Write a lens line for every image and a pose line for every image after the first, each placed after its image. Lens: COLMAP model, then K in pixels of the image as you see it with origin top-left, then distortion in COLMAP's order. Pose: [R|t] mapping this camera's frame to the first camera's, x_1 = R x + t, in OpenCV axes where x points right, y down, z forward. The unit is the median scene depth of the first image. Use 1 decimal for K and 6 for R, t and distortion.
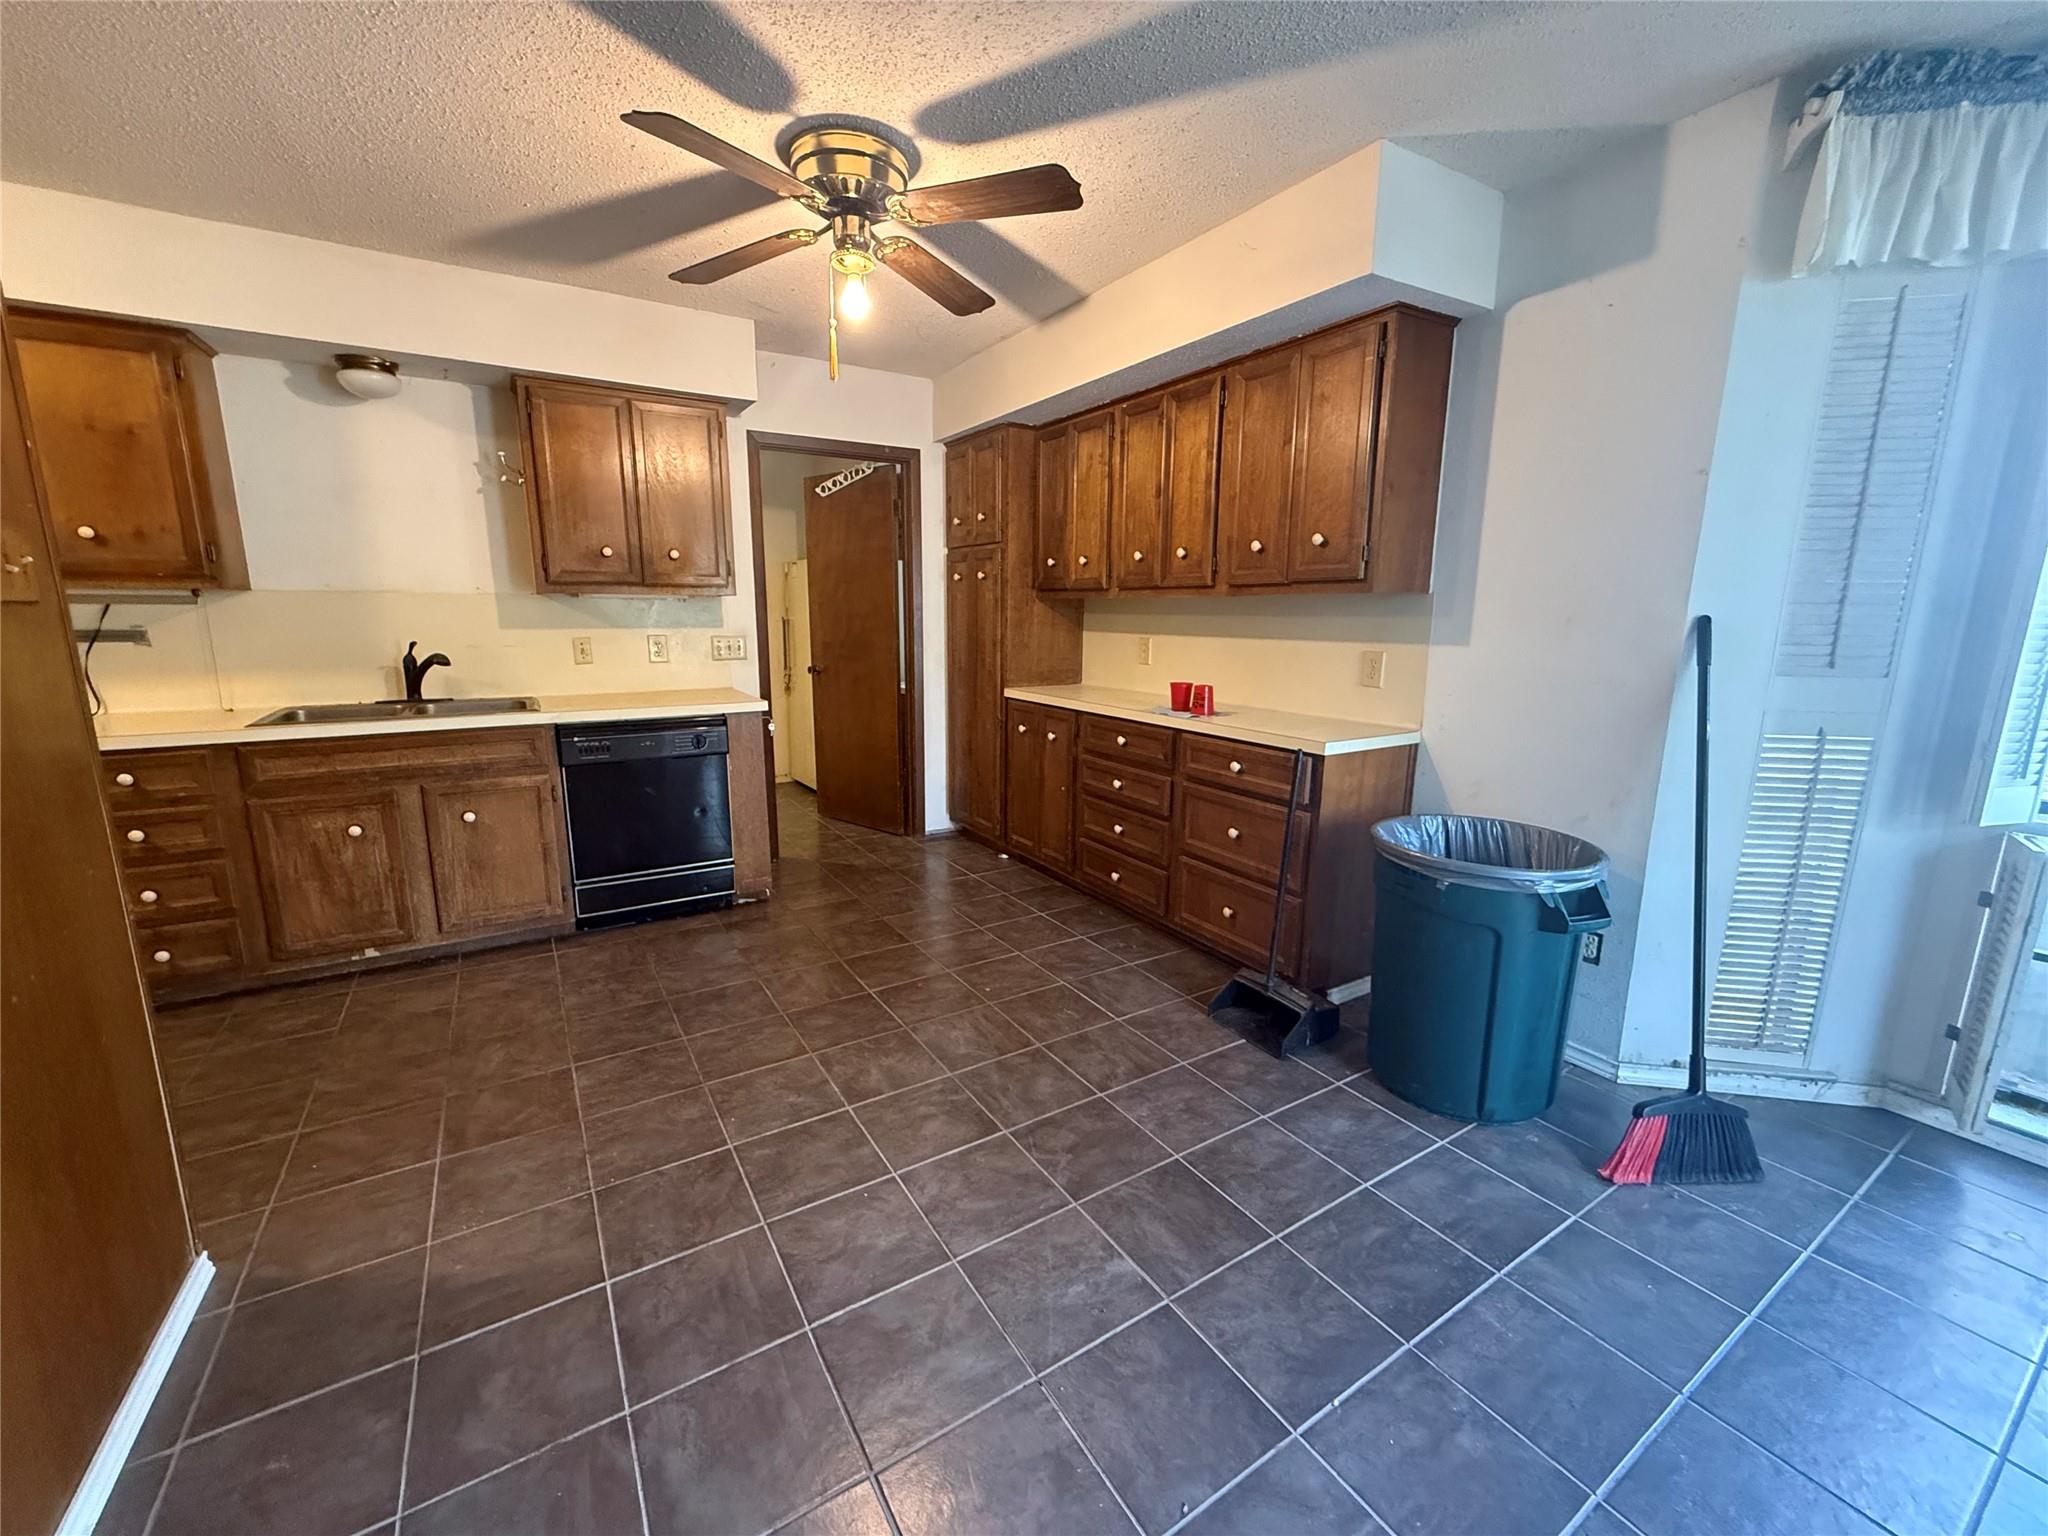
lens RADIAL K [[822.6, 0, 1023.0], [0, 822.6, 774.0], [0, 0, 1]] dist [-0.007341, -0.000192]
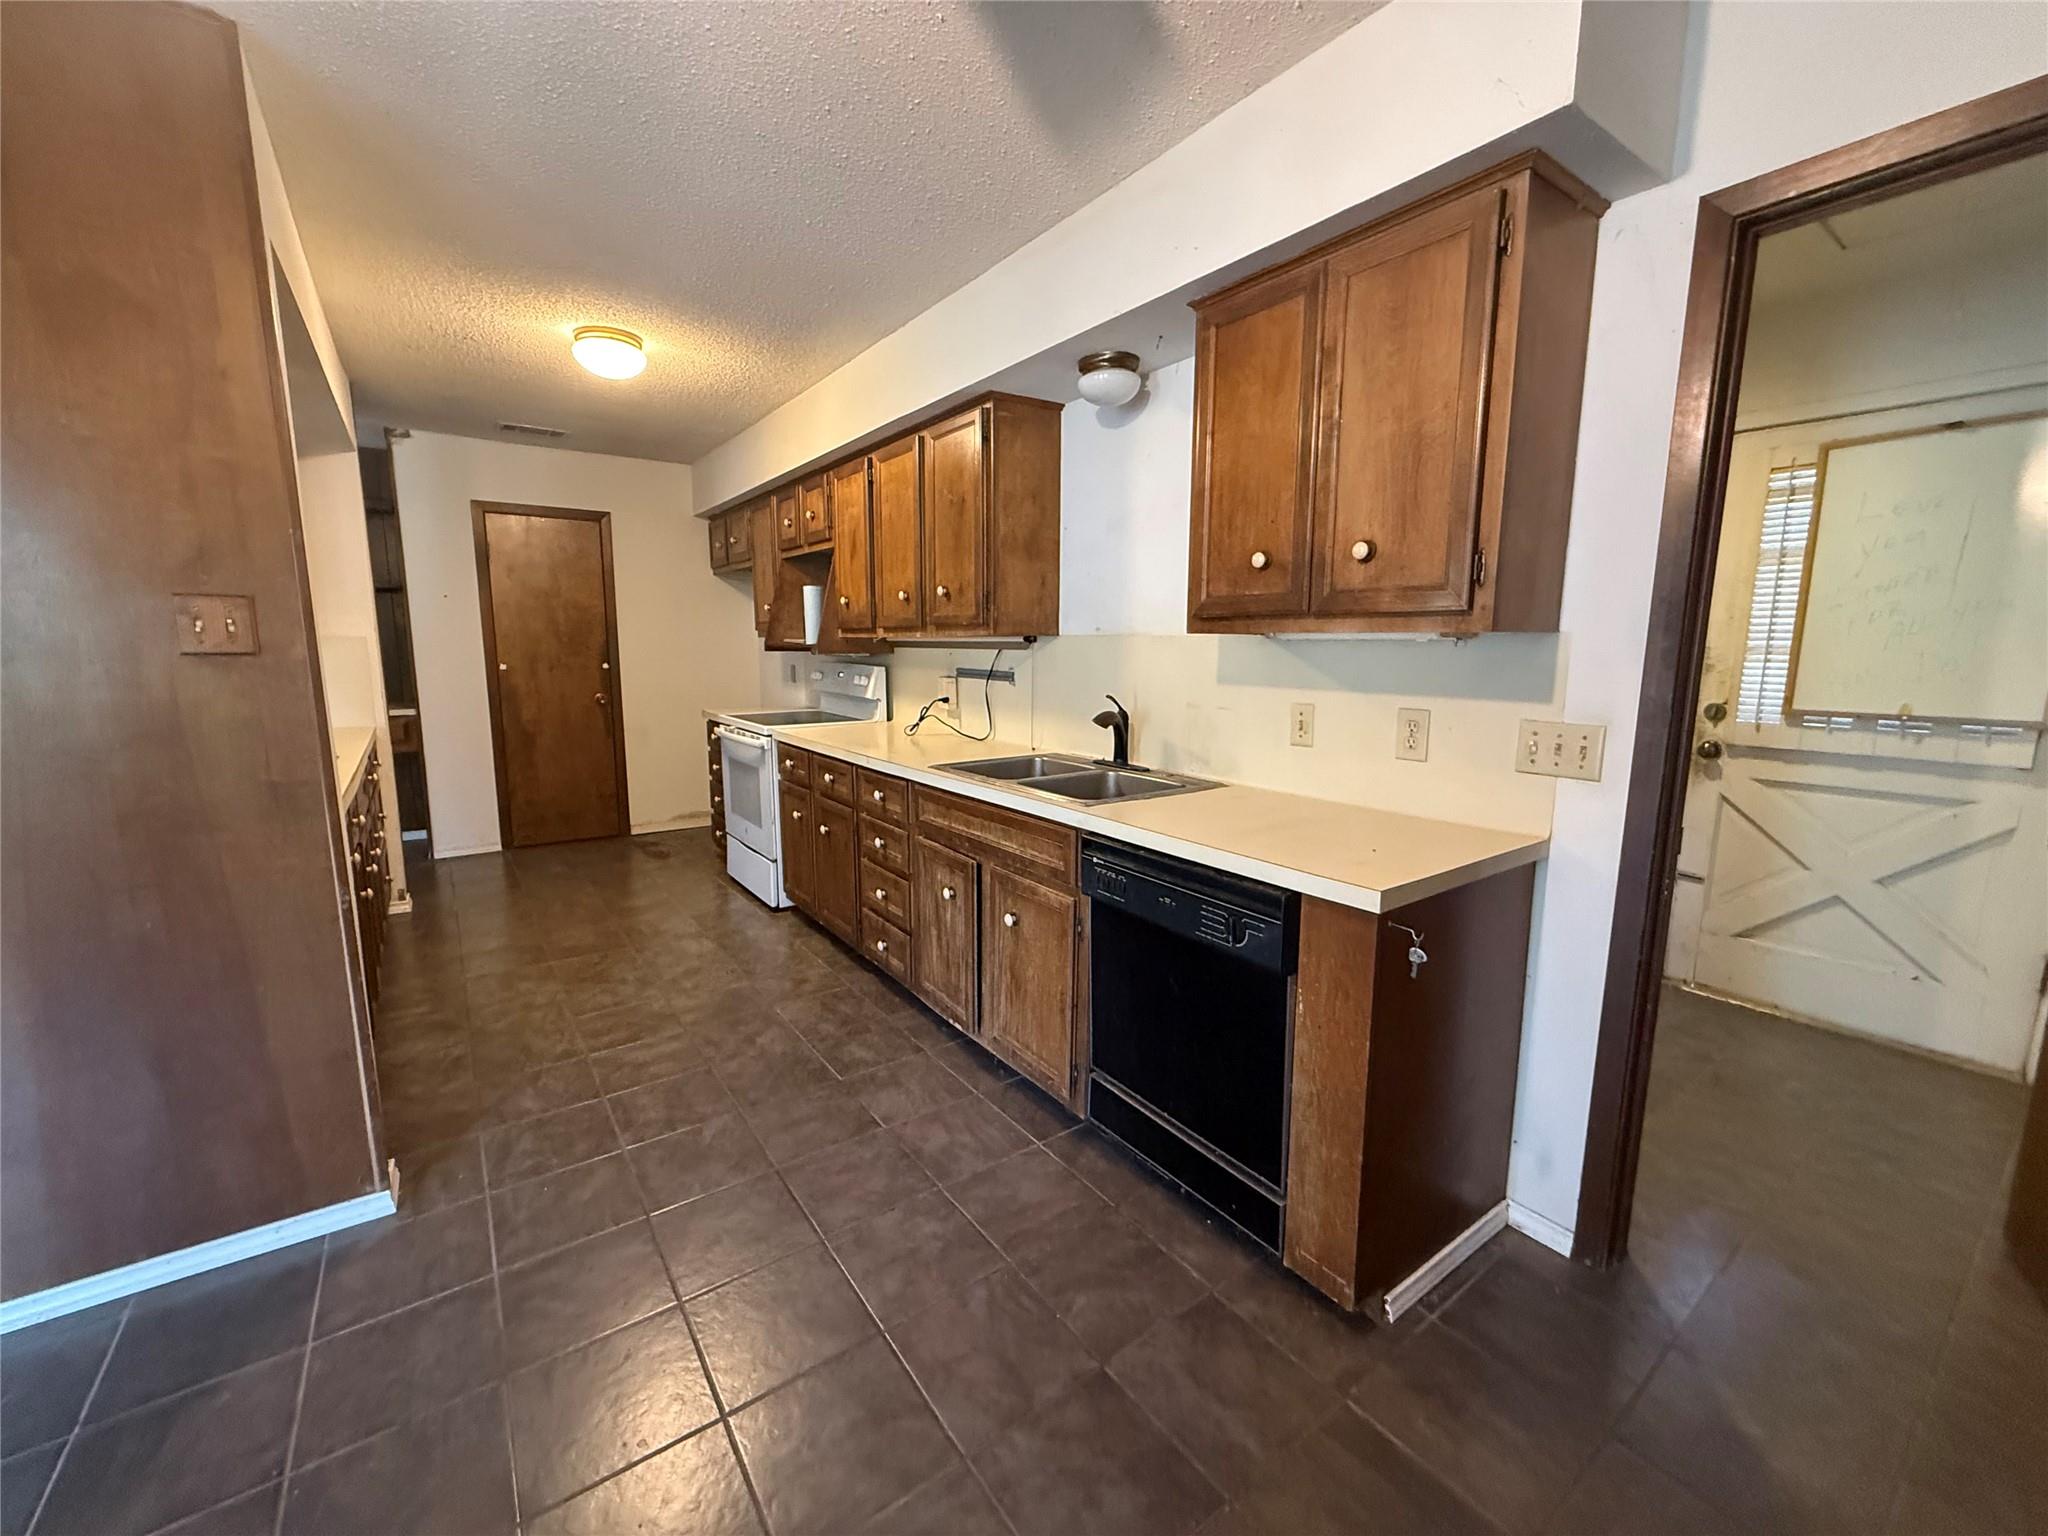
lens RADIAL K [[811.0, 0, 1024.0], [0, 811.0, 768.0], [0, 0, 1]] dist [-0.001327, 0.000330]
pose [[0.053712, 0.147409, -0.987616, 0.066939], [-0.194907, 0.971568, 0.134414, -0.186544], [0.979350, 0.185273, 0.080916, 0.877796]]
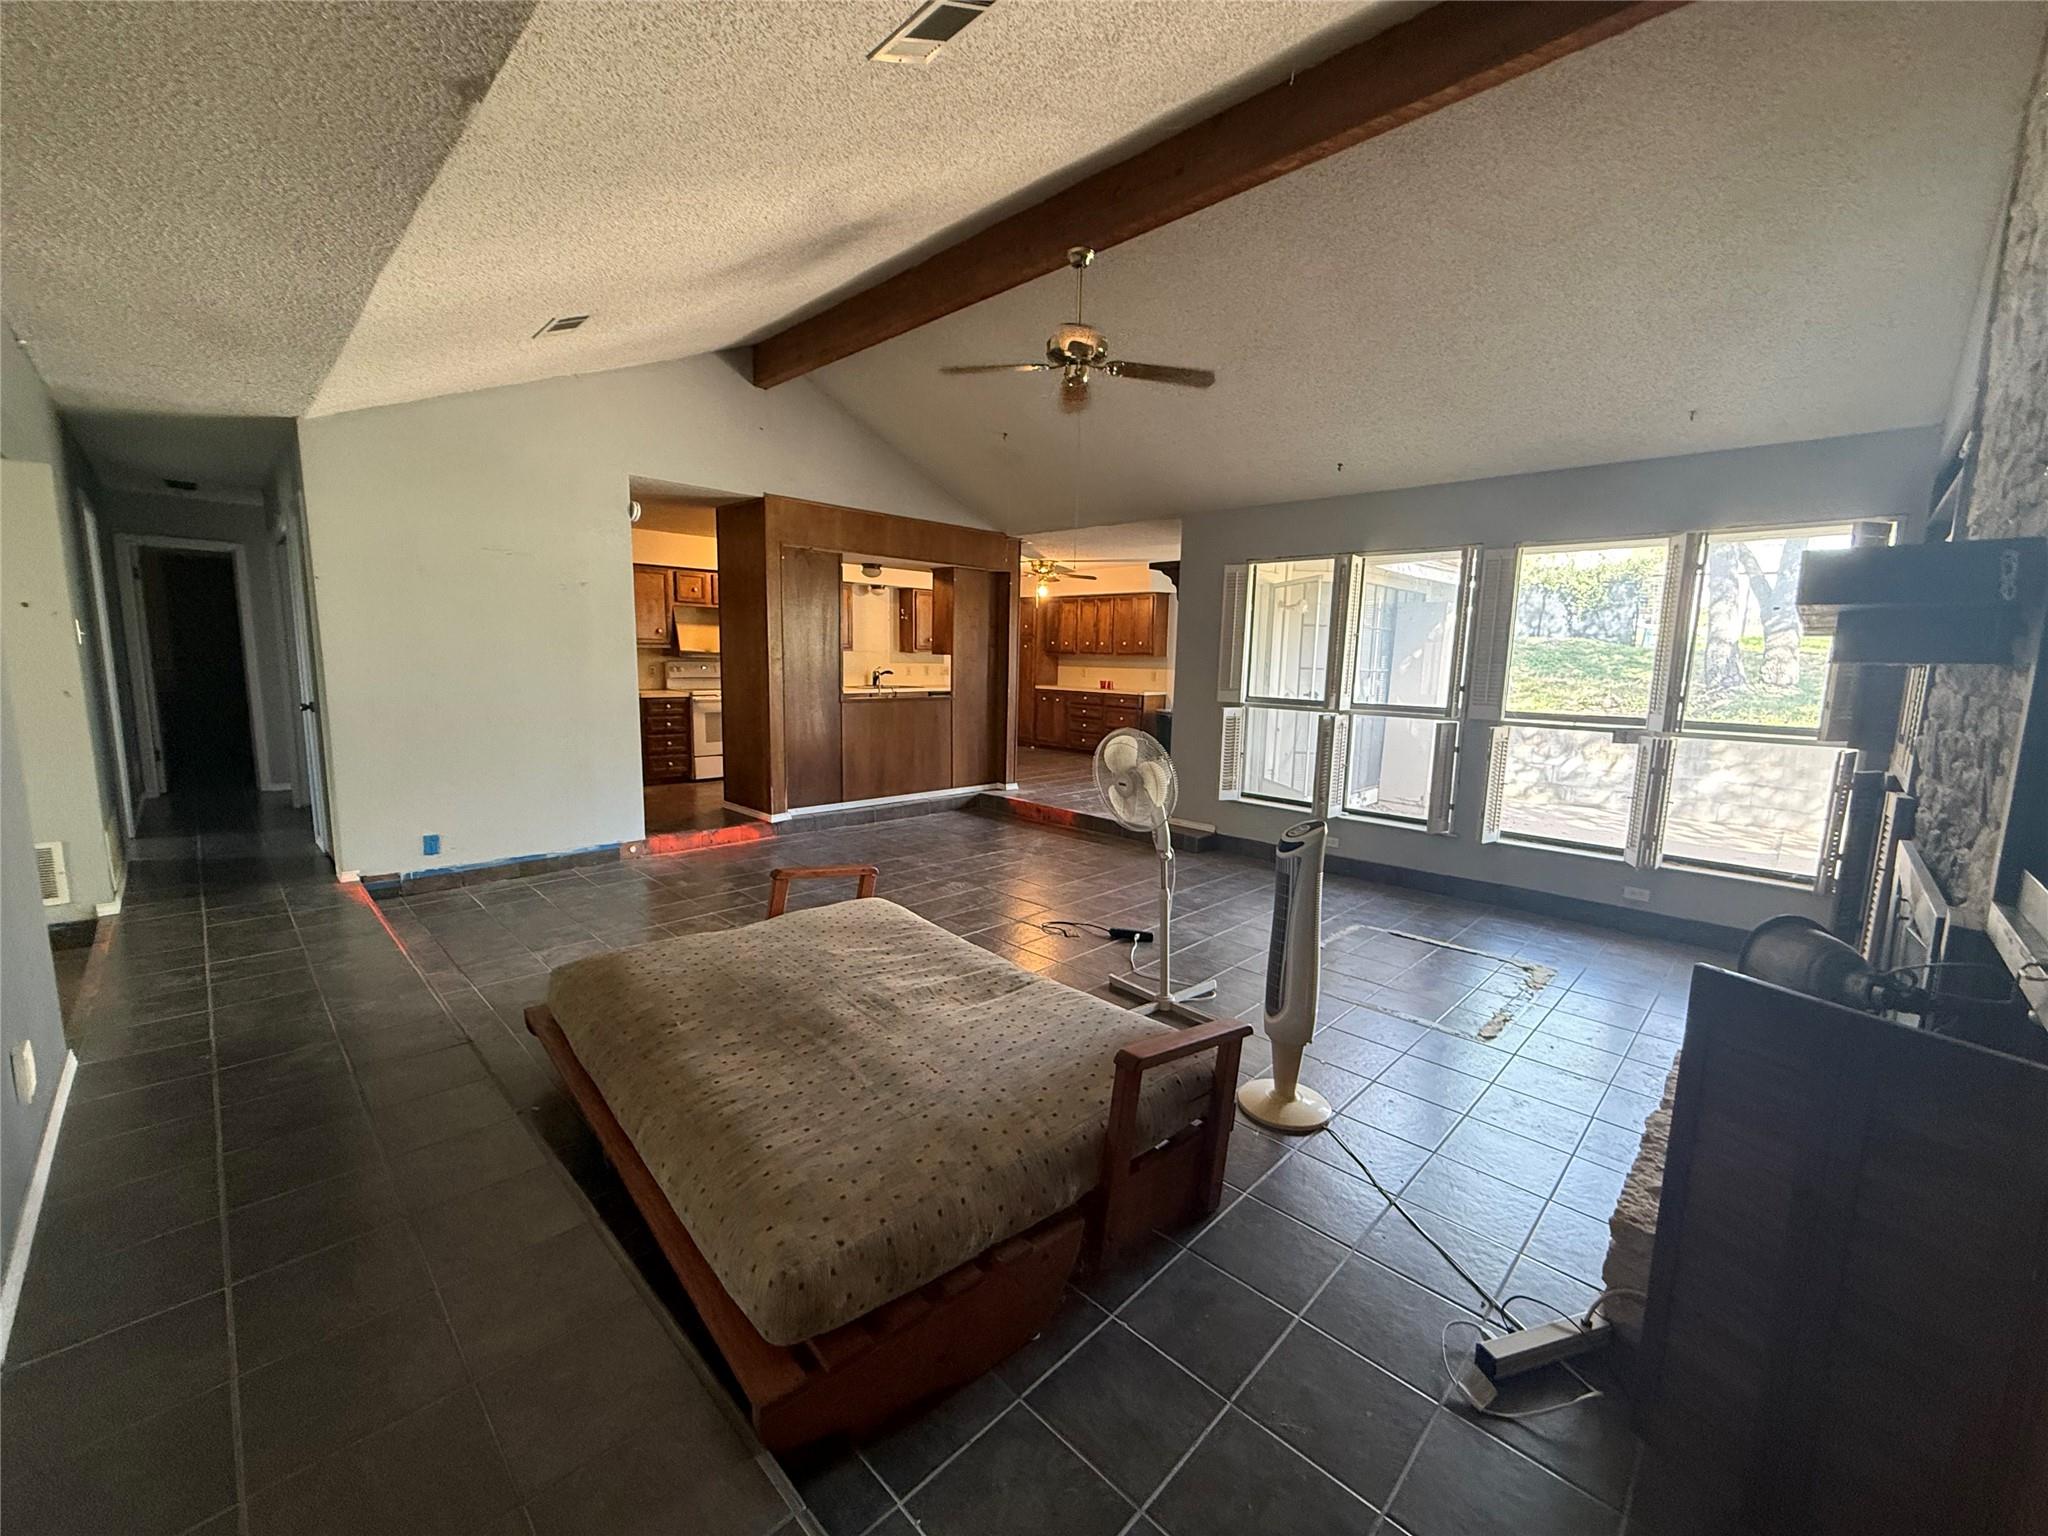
lens RADIAL K [[811.0, 0, 1024.0], [0, 811.0, 768.0], [0, 0, 1]] dist [-0.001327, 0.000330]
pose [[0.971366, -0.022062, 0.236563, -0.982118], [0.035594, 0.997955, -0.053084, 0.442403], [-0.234908, 0.059984, 0.970165, -2.293486]]
